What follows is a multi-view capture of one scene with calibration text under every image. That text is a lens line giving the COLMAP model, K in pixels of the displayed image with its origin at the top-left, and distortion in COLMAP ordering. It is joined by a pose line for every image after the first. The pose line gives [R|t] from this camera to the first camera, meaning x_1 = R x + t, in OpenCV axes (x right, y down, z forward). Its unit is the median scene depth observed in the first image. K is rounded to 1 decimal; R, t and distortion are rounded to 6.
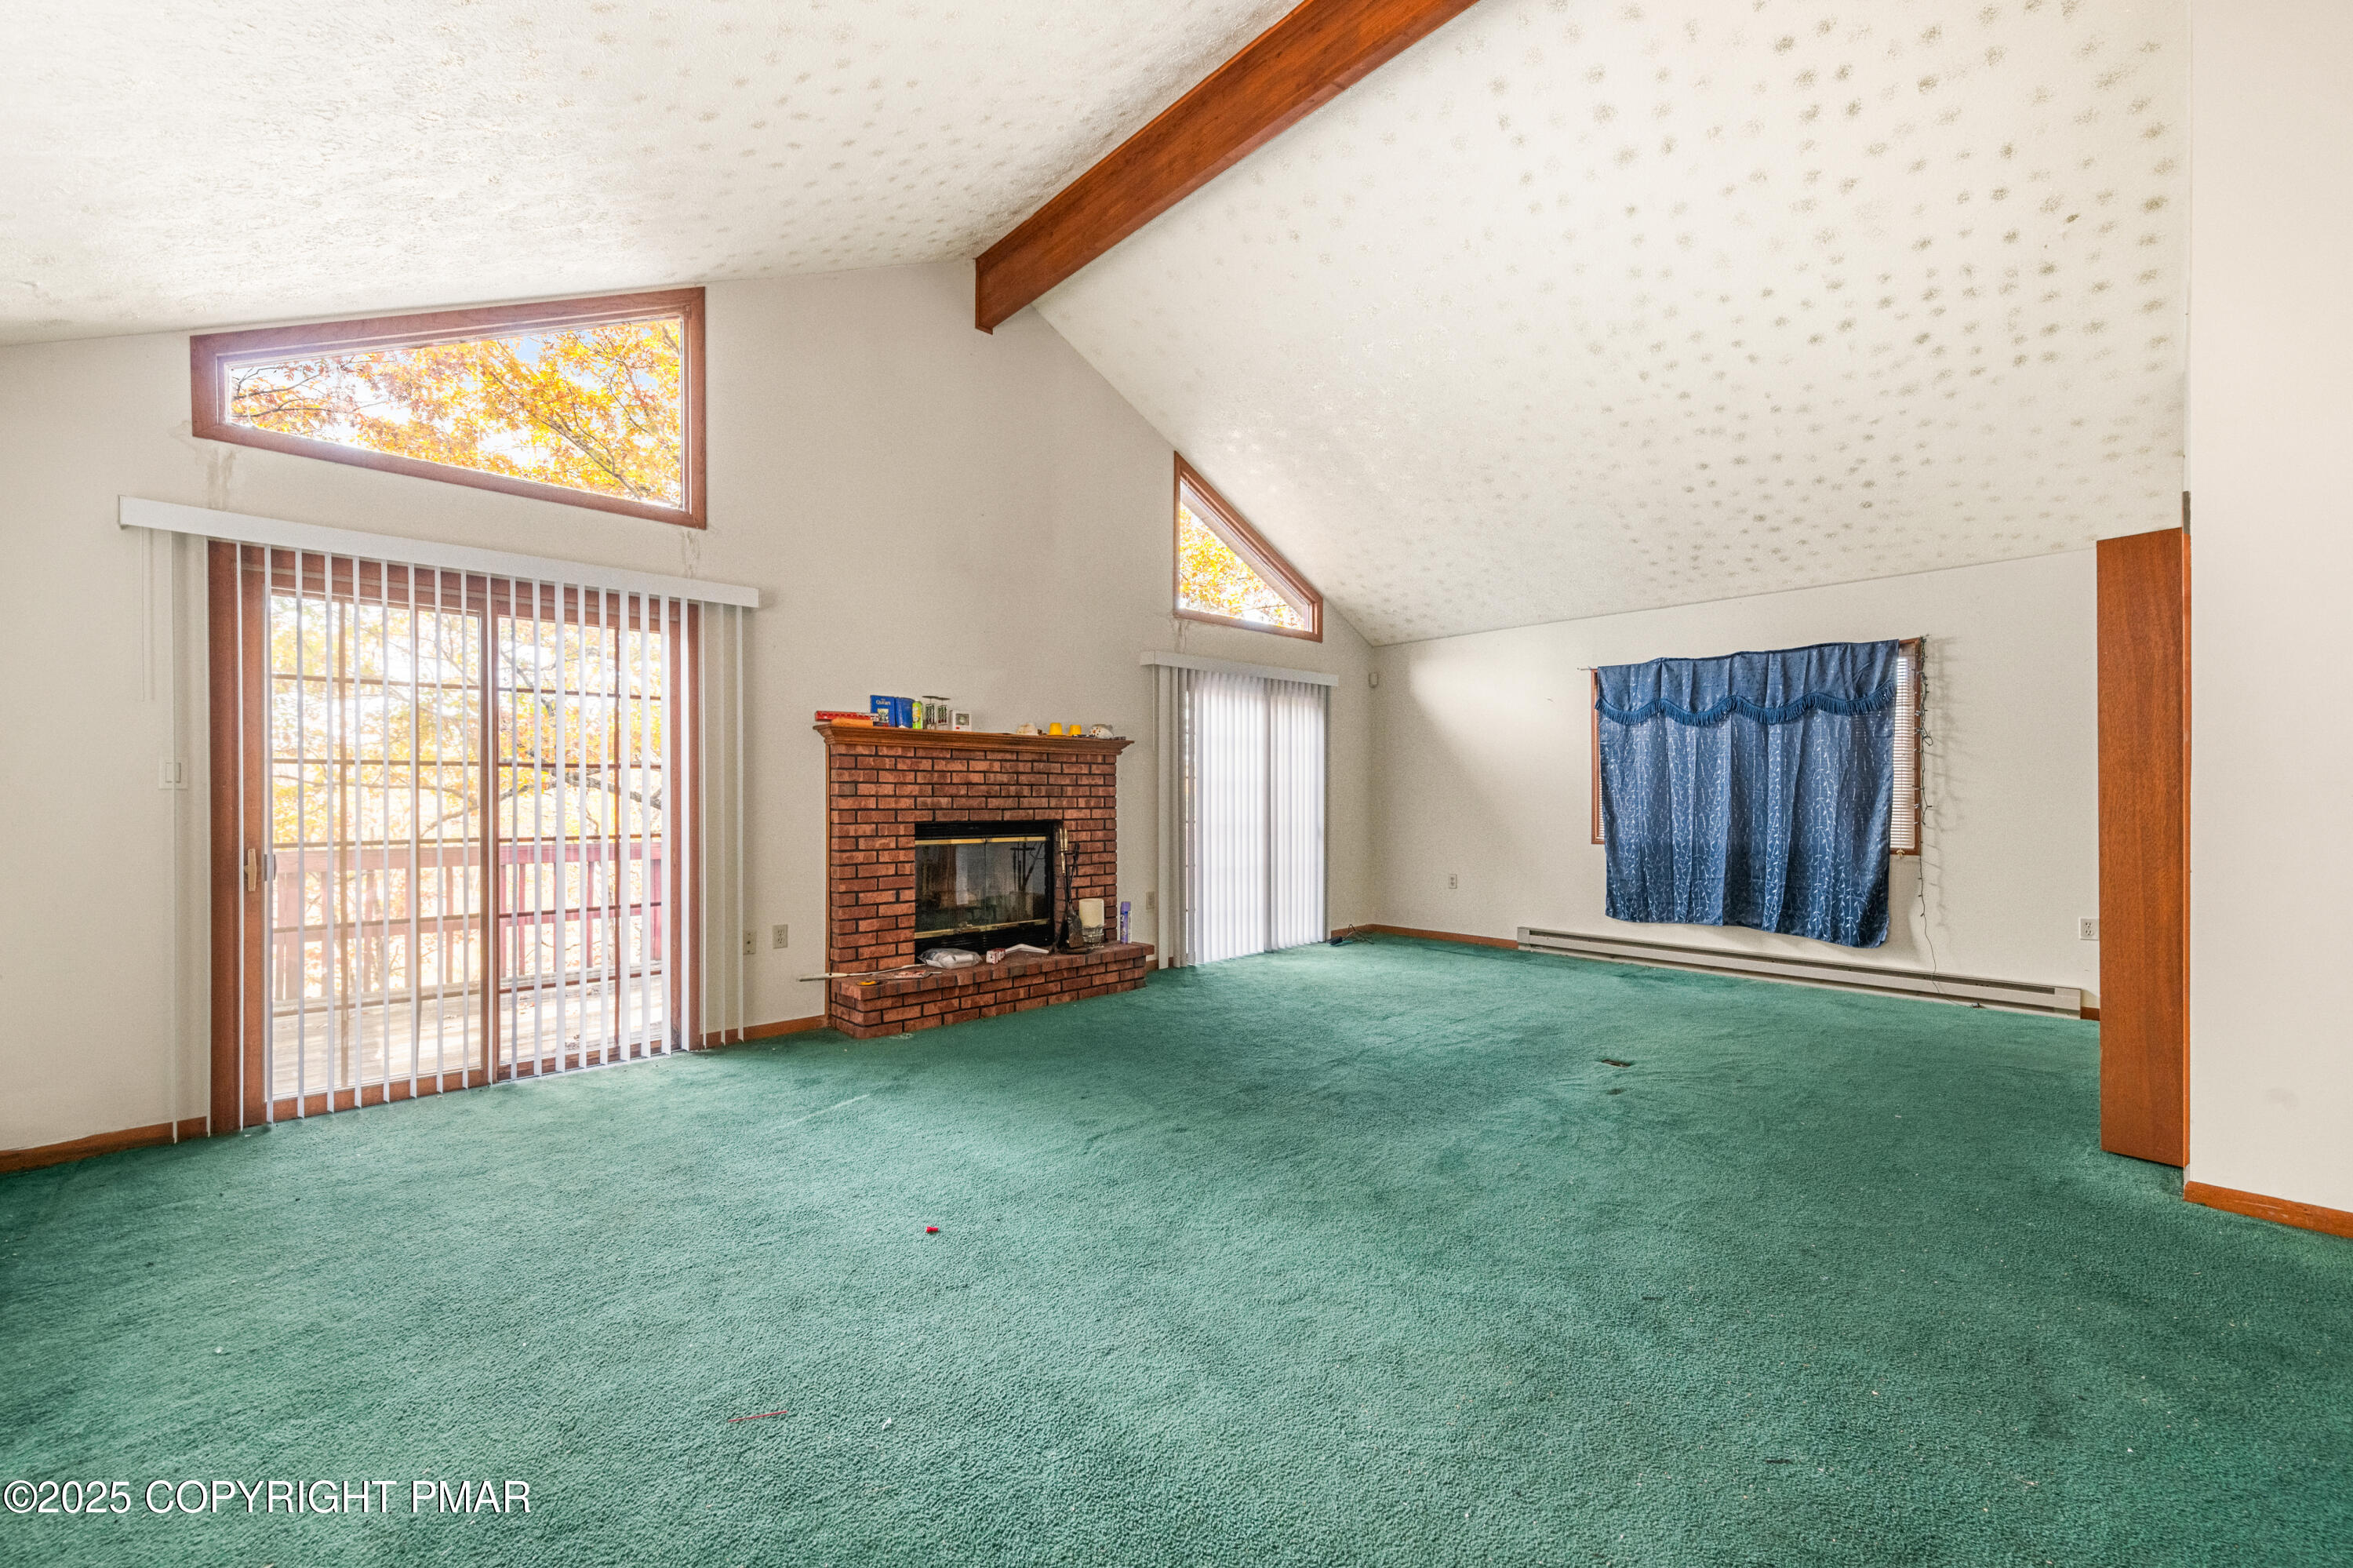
lens RADIAL K [[938.1, 0, 1170.7], [0, 938.1, 794.9], [0, 0, 1]] dist [-0.000925, -0.000523]
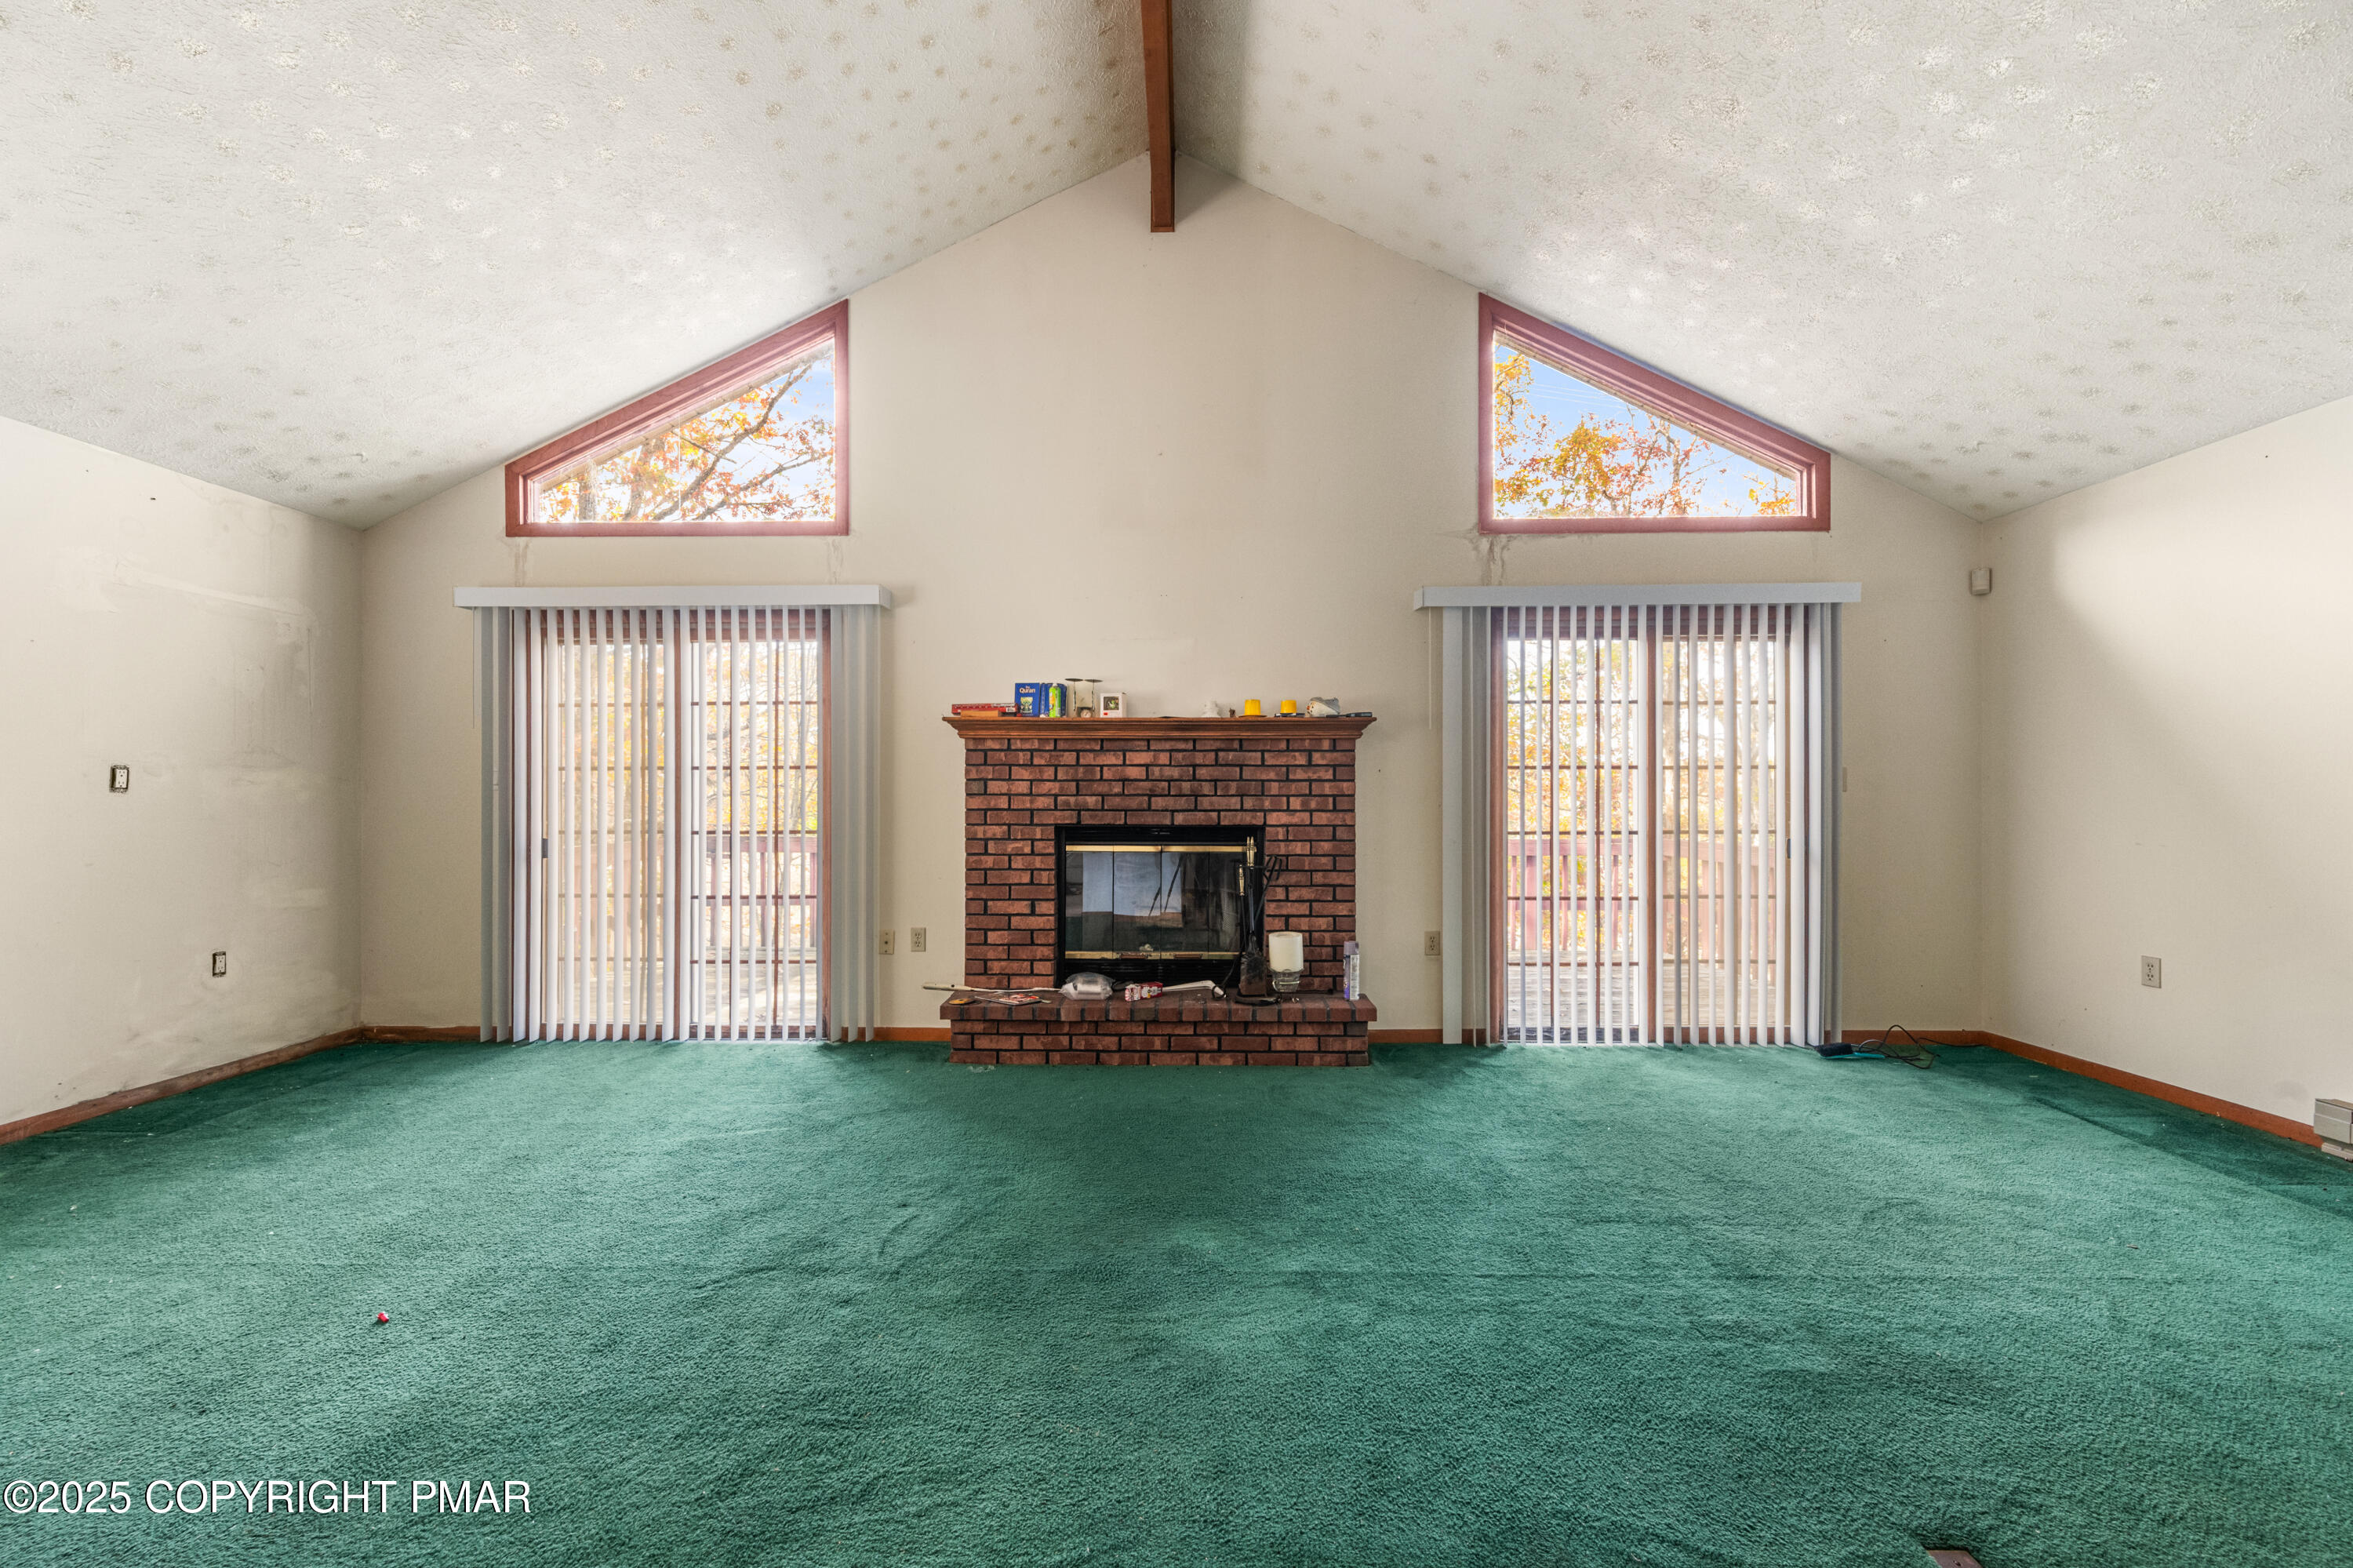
lens RADIAL K [[938.1, 0, 1172.3], [0, 938.1, 790.3], [0, 0, 1]] dist [-0.000925, -0.000523]
pose [[0.713629, -0.004096, -0.700512, 0.414928], [0.001102, 0.999988, -0.004725, 0.001391], [0.700523, 0.002600, 0.713625, 0.451891]]
